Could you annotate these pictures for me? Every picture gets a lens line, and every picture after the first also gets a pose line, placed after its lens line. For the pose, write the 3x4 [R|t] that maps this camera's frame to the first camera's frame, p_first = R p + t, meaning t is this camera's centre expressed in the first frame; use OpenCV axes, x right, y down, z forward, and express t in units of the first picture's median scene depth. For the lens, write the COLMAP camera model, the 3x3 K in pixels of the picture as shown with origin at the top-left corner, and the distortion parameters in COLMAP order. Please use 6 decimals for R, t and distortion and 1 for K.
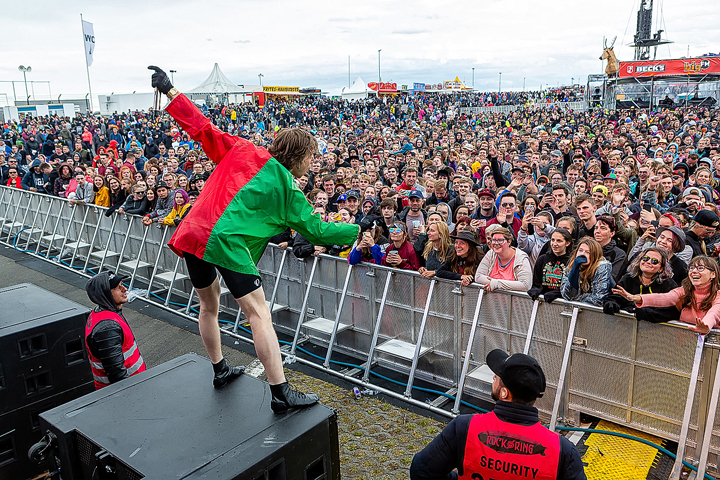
lens RADIAL K [[551.9, 0, 360.7], [0, 551.9, 260.1], [0, 0, 1]] dist [-0.001598, 0.002939]
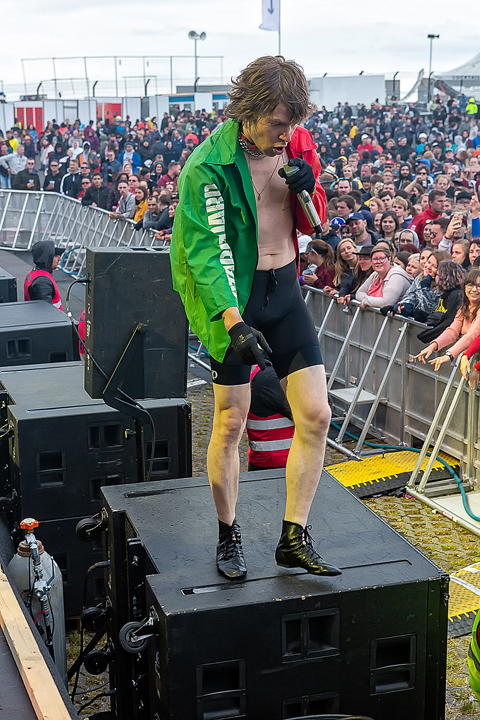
lens RADIAL K [[1162.5, 0, 240.0], [0, 1162.5, 360.0], [0, 0, 1]] dist [-0.050549, -0.038360]
pose [[0.866645, 0.127124, -0.482458, 0.559905], [-0.149656, 0.988703, -0.008314, 0.104405], [0.475951, 0.079408, 0.875879, -0.485183]]
